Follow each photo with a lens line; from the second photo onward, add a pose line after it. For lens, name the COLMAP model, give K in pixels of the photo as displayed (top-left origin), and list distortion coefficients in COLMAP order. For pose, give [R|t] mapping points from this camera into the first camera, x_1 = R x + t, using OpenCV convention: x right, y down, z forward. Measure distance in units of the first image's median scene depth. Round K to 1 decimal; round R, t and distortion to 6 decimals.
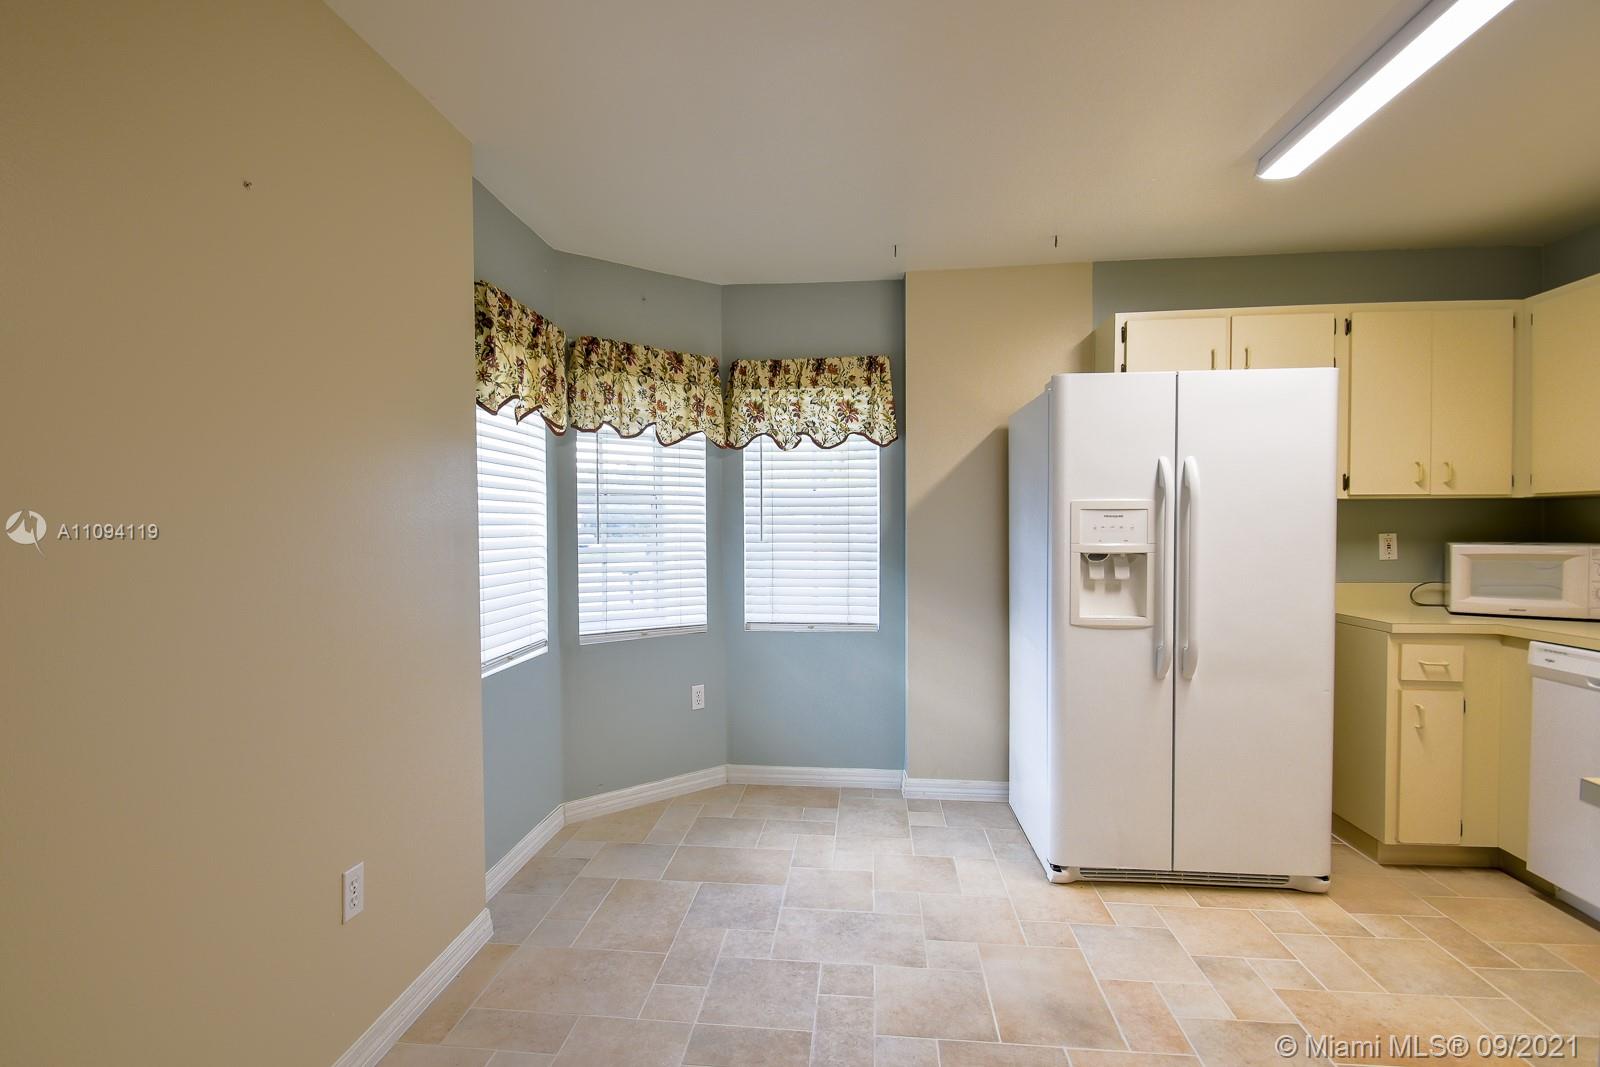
lens RADIAL K [[775.9, 0, 780.9], [0, 775.9, 535.5], [0, 0, 1]] dist [0.000824, 0.000104]
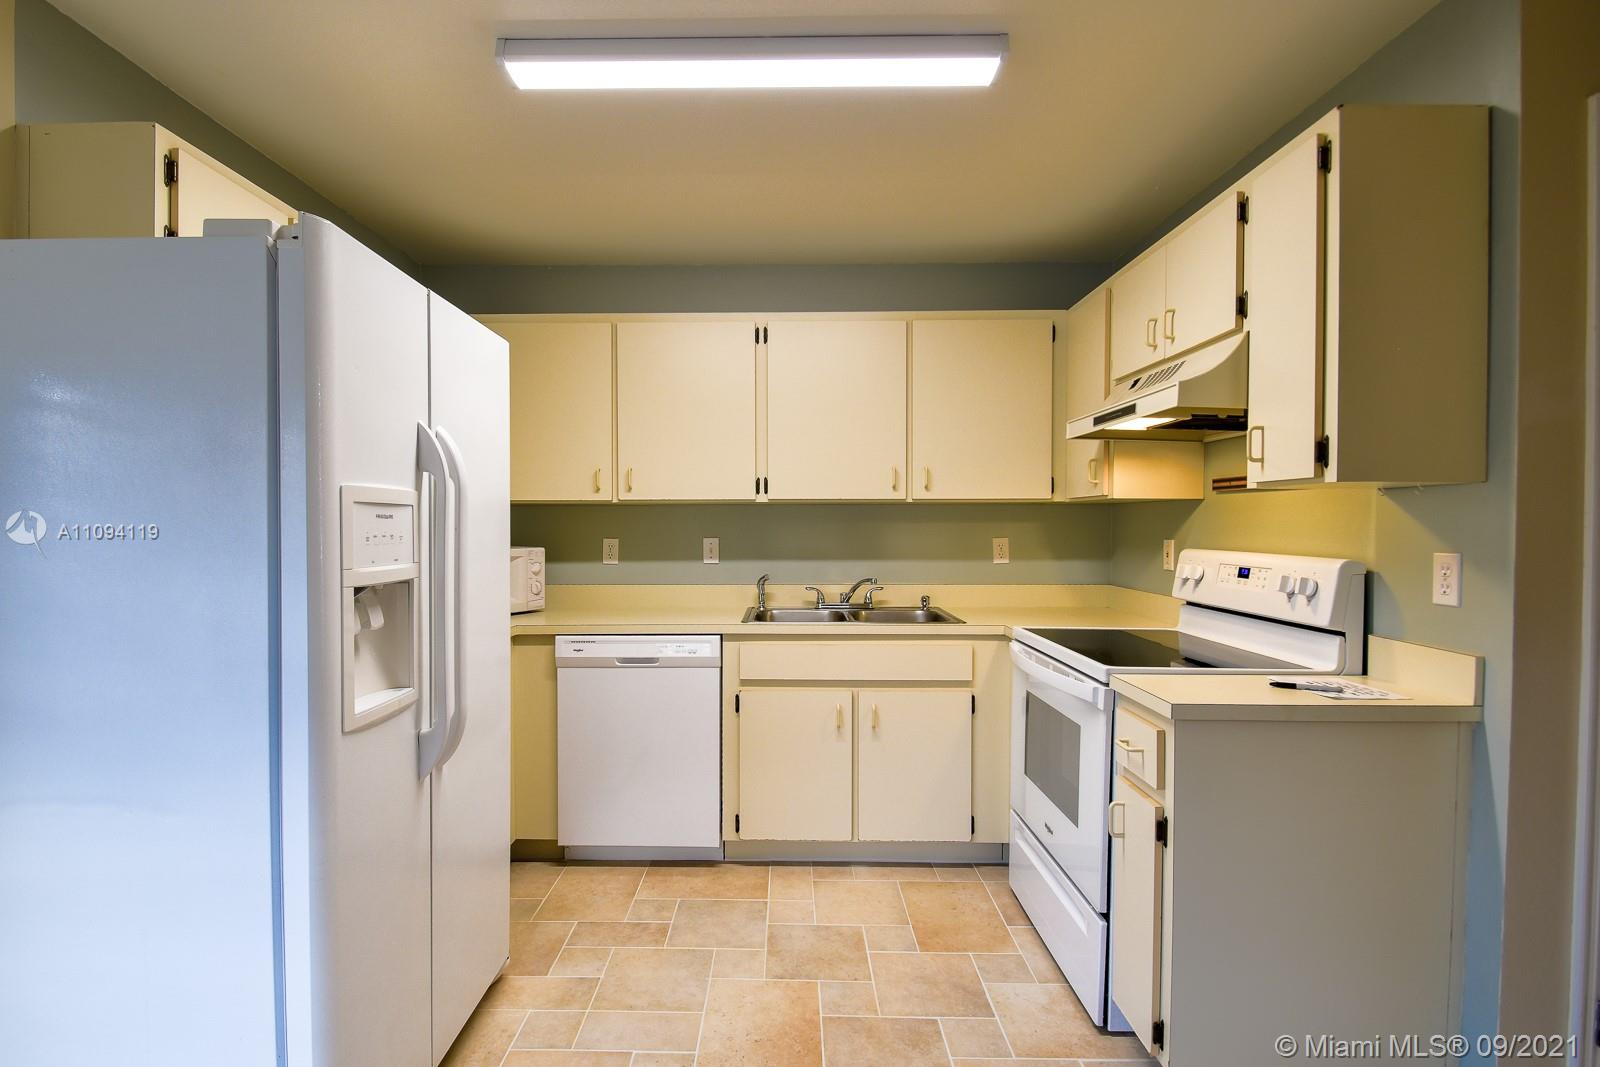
lens RADIAL K [[775.9, 0, 780.9], [0, 775.9, 535.5], [0, 0, 1]] dist [0.000824, 0.000104]
pose [[-0.085806, -0.011000, 0.996251, -0.149192], [0.013100, 0.999840, 0.012168, -0.014535], [-0.996226, 0.014095, -0.085649, 0.777365]]
